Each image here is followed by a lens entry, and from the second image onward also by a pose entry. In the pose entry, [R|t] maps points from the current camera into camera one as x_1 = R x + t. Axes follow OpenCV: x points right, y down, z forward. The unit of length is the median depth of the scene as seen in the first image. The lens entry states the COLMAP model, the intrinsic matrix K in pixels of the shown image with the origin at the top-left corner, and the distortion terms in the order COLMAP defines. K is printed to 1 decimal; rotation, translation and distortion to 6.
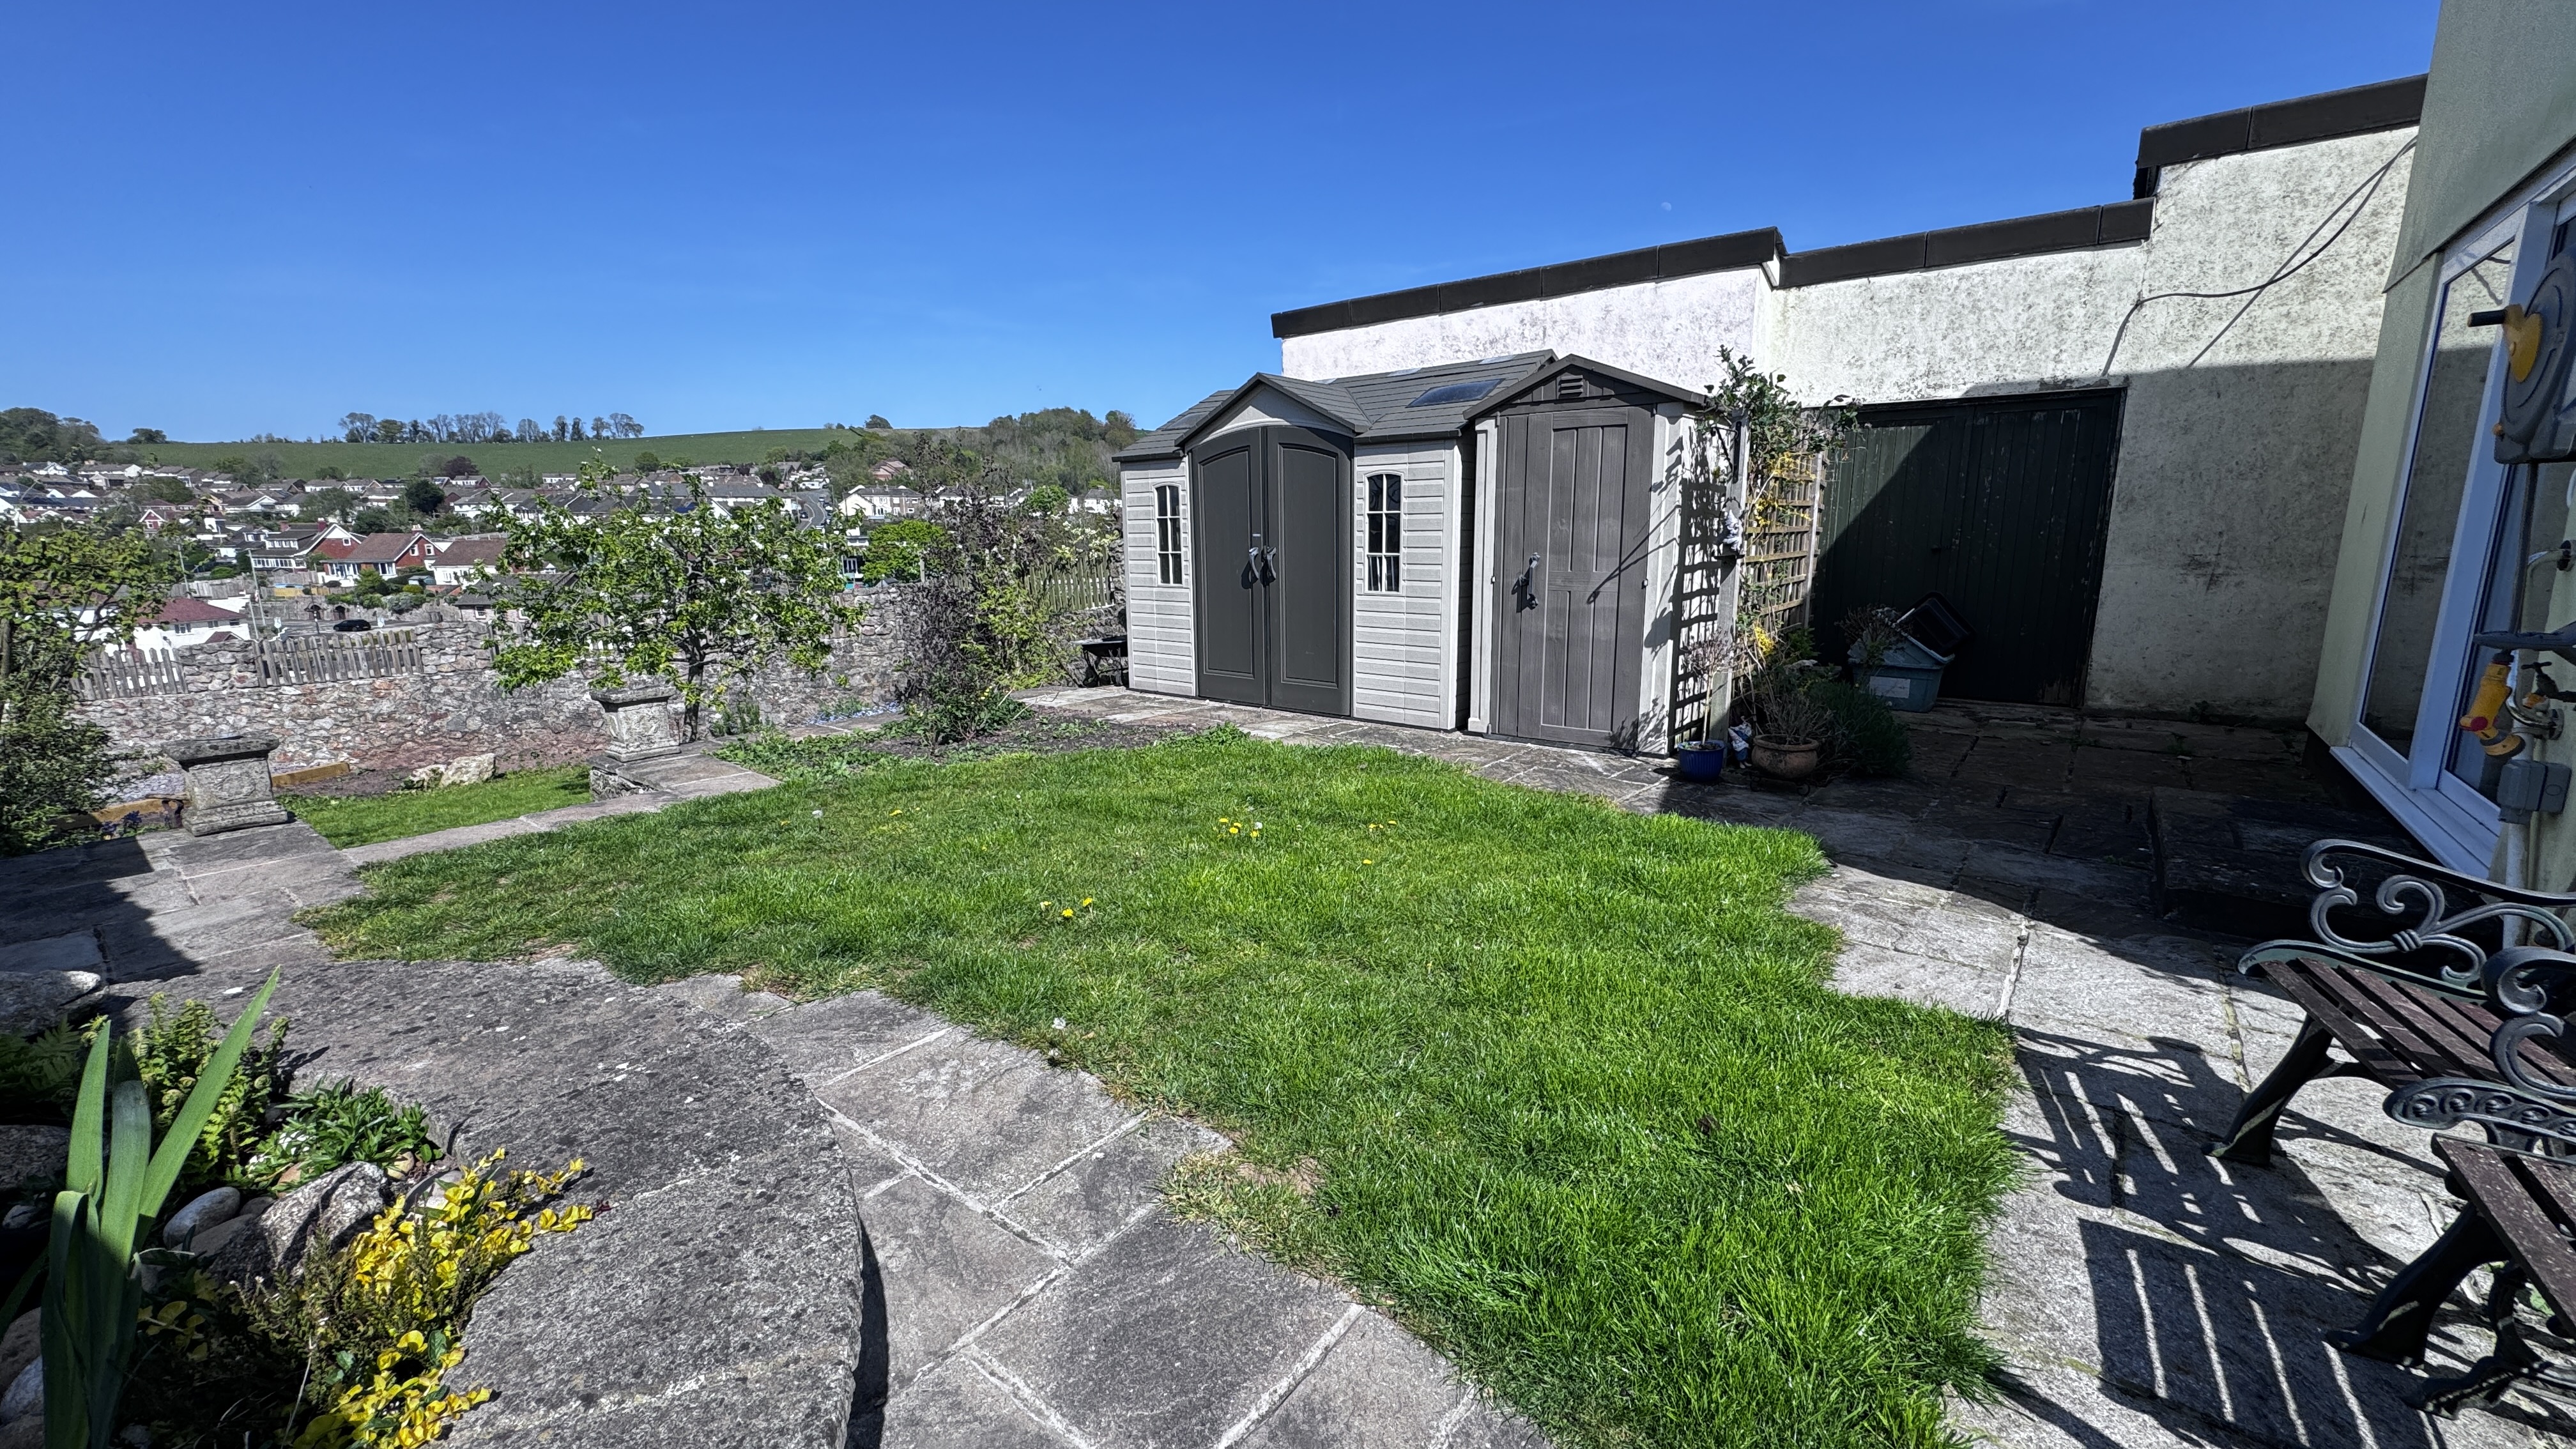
lens RADIAL K [[1027.3, 0, 1286.0], [0, 1027.3, 722.2], [0, 0, 1]] dist [-0.002773, 0.000385]
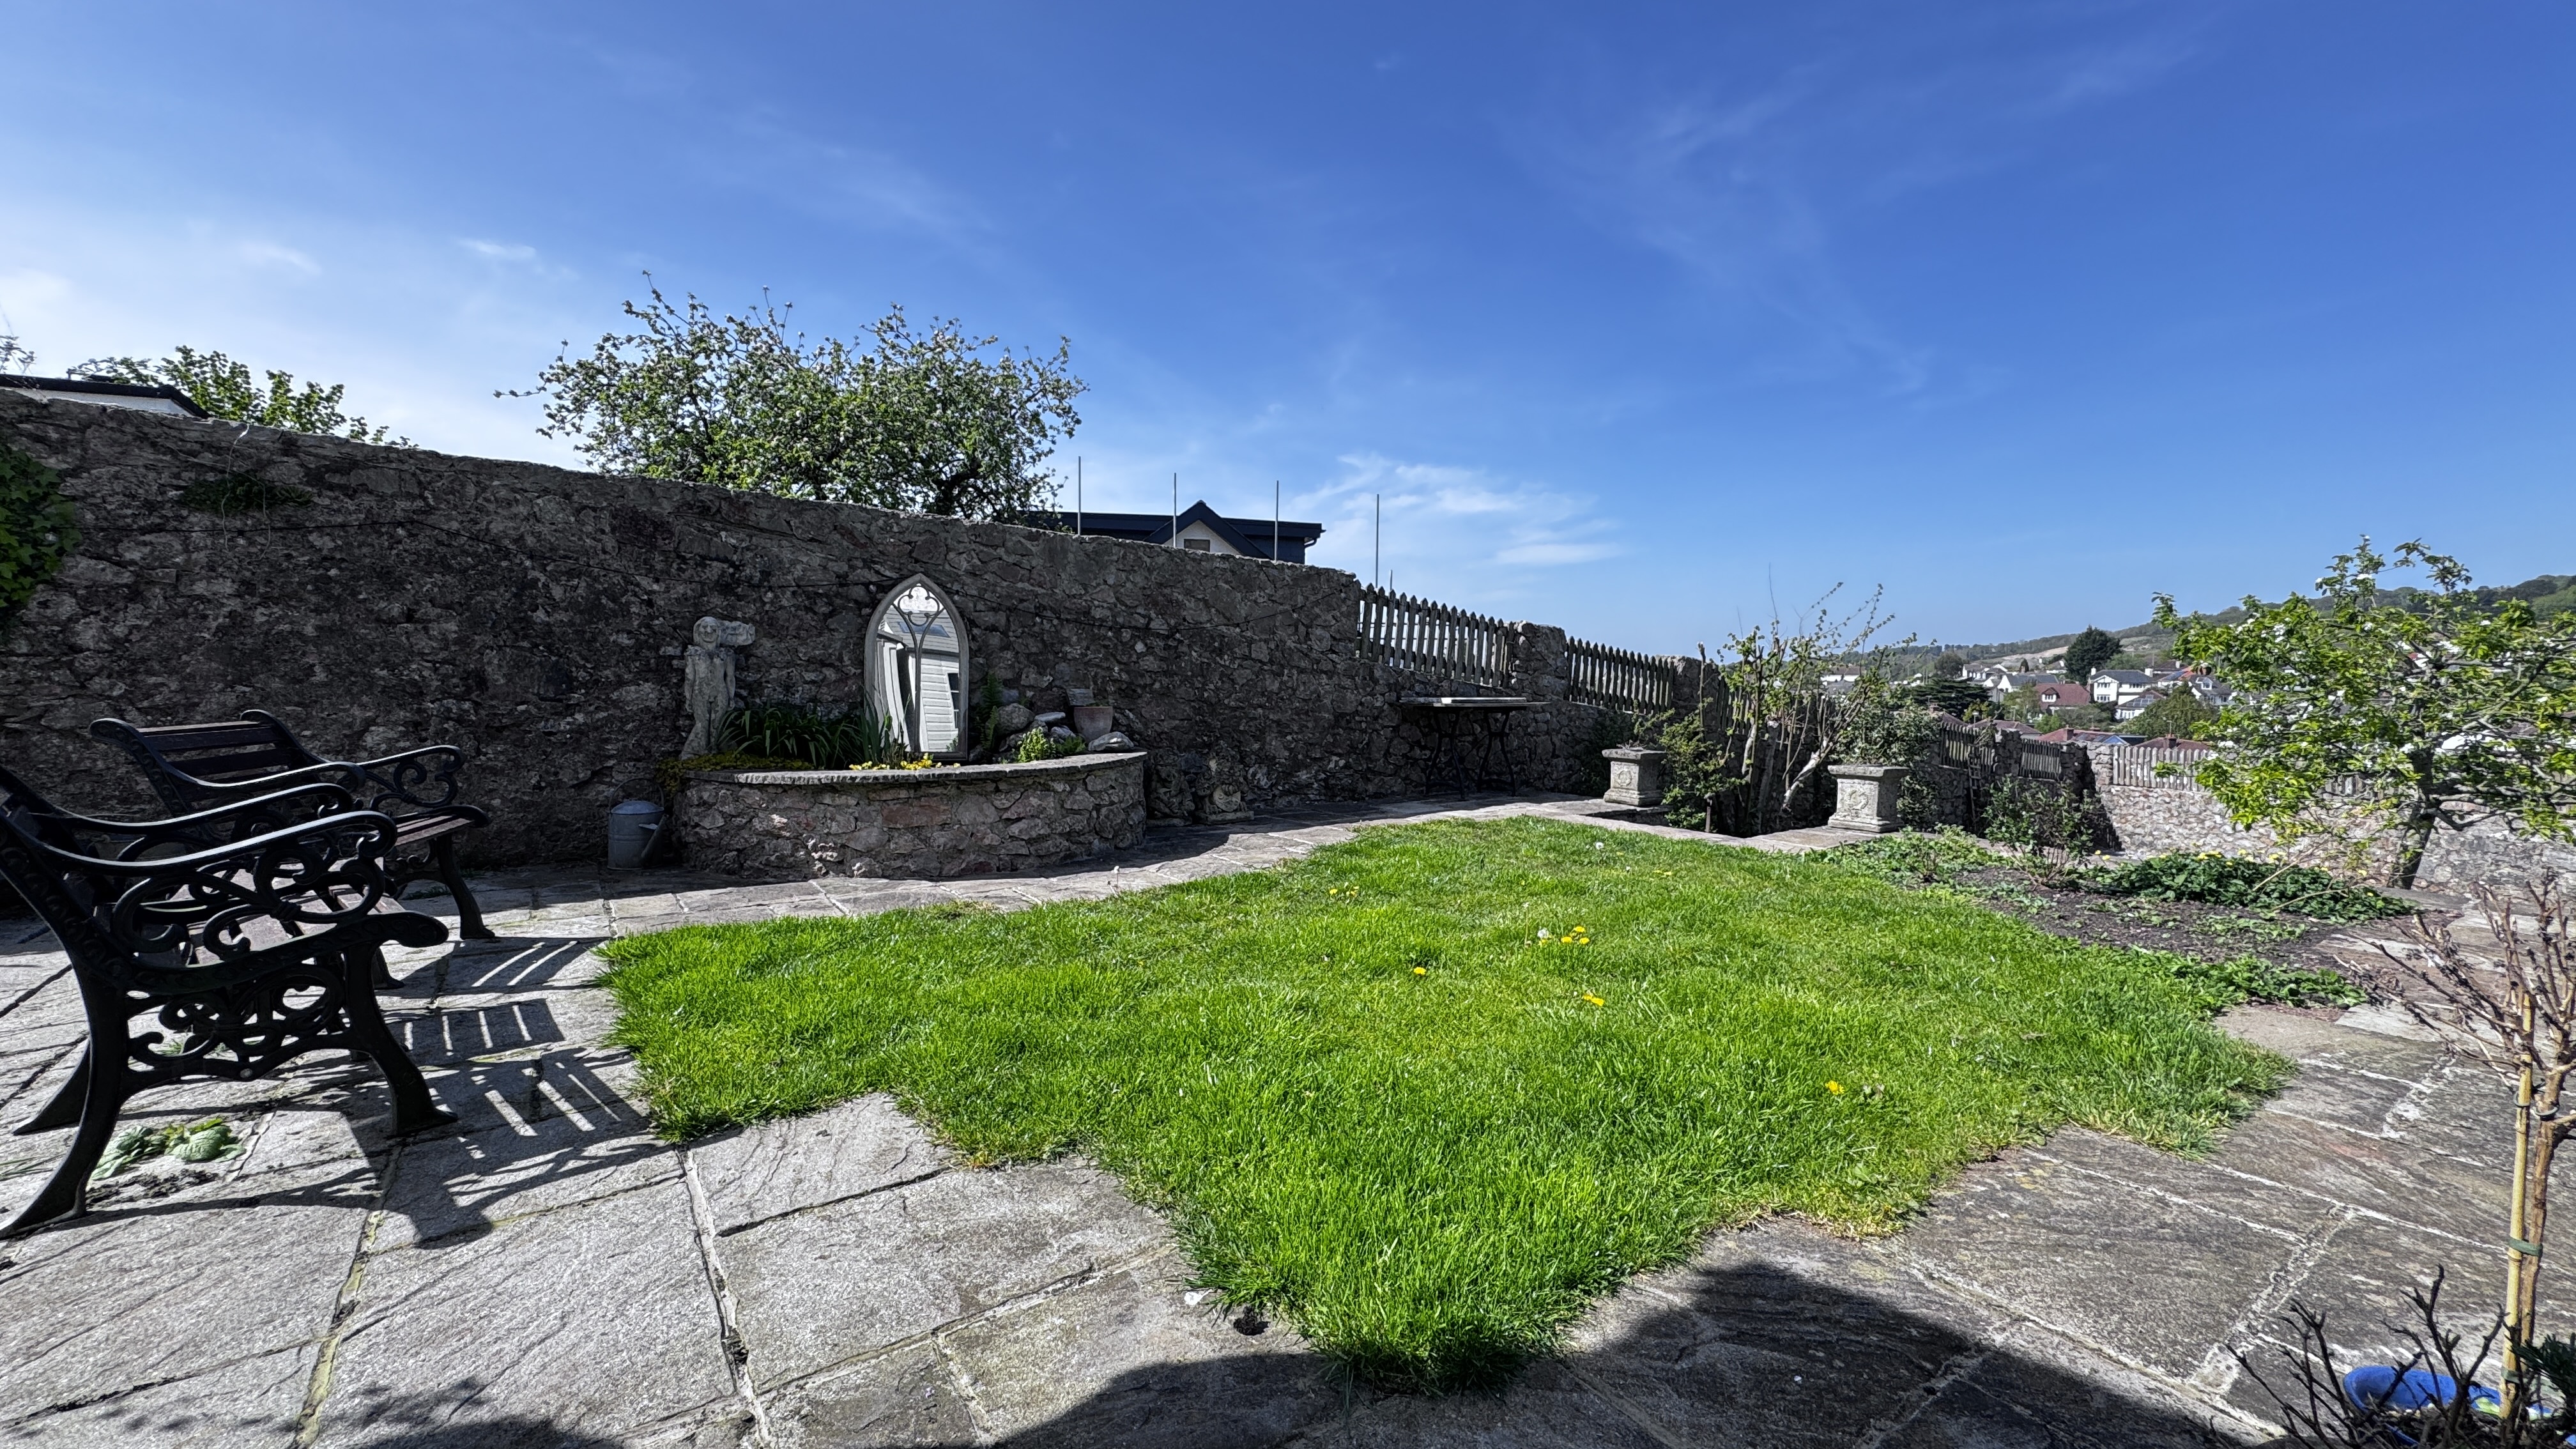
lens RADIAL K [[1027.3, 0, 1289.3], [0, 1027.3, 719.4], [0, 0, 1]] dist [-0.002773, 0.000385]
pose [[-0.265038, 0.052250, -0.962821, 0.249881], [-0.184064, 0.977428, 0.103711, -0.035690], [0.946507, 0.204708, -0.249438, 0.298969]]
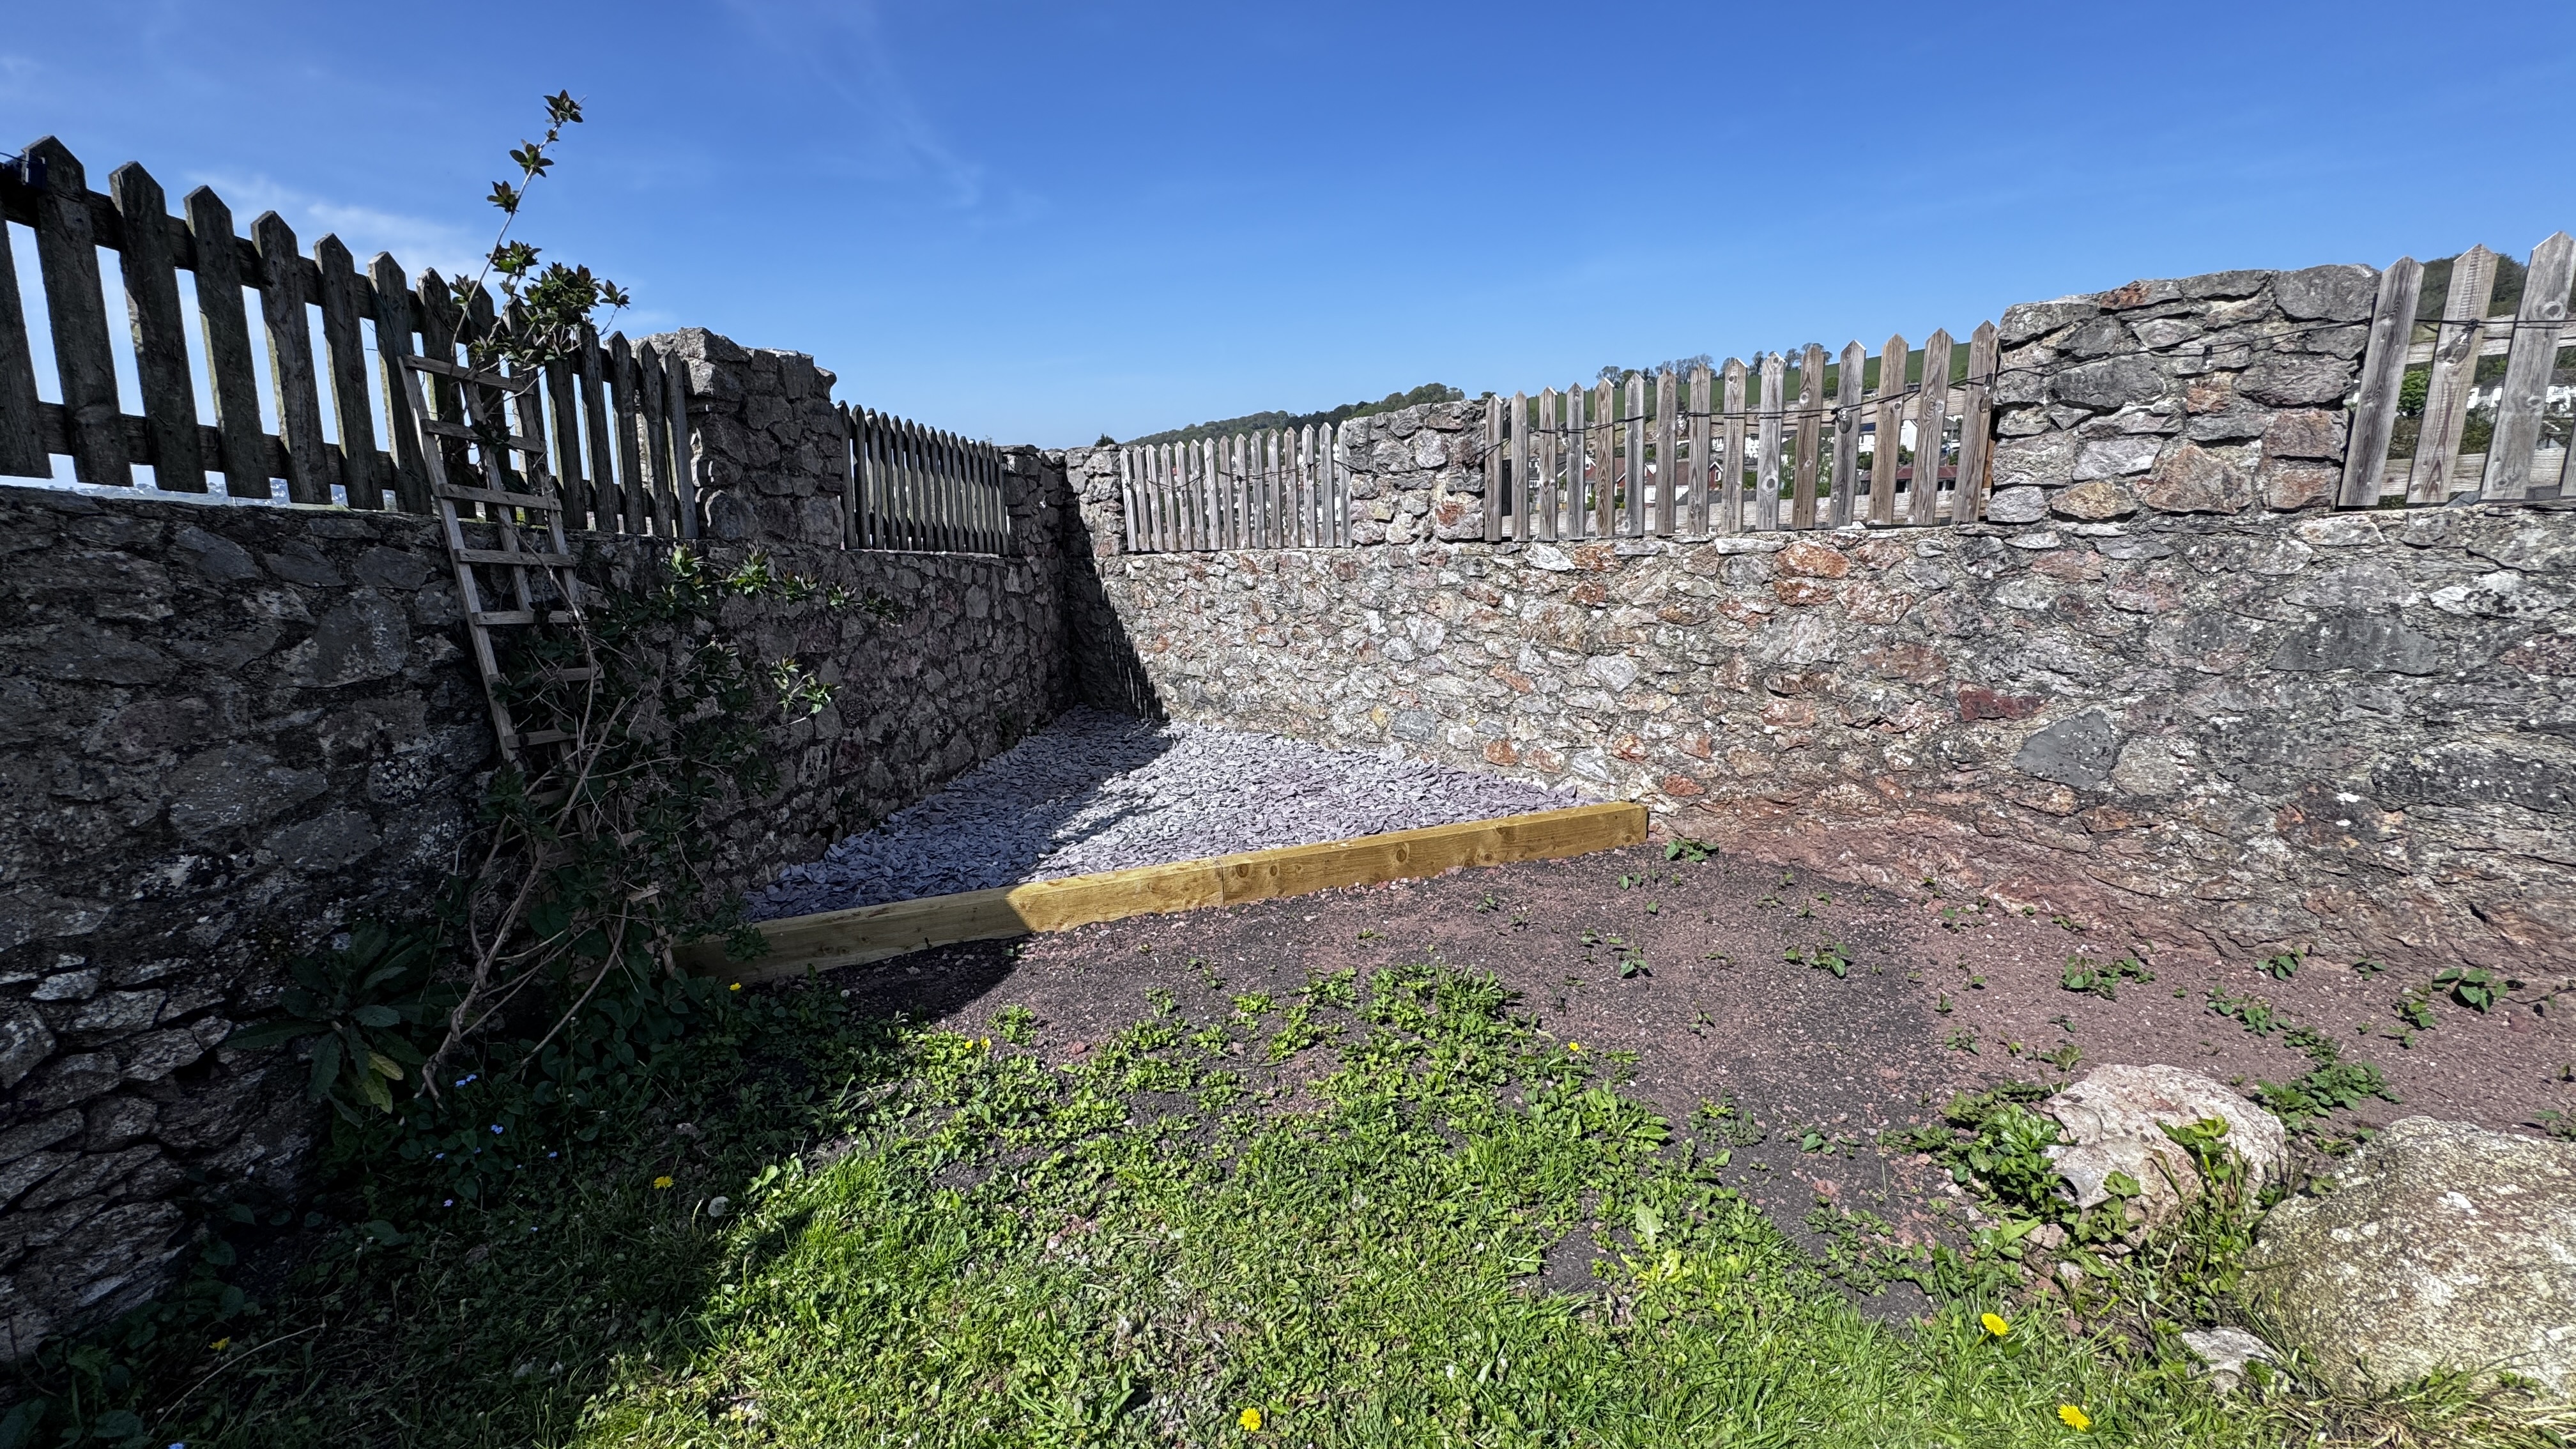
lens RADIAL K [[1027.3, 0, 1289.5], [0, 1027.3, 720.7], [0, 0, 1]] dist [-0.002773, 0.000385]
pose [[0.535140, 0.188116, -0.823552, -0.718542], [-0.134753, 0.981417, 0.136613, -0.013085], [0.833947, 0.037869, 0.550544, 0.734495]]
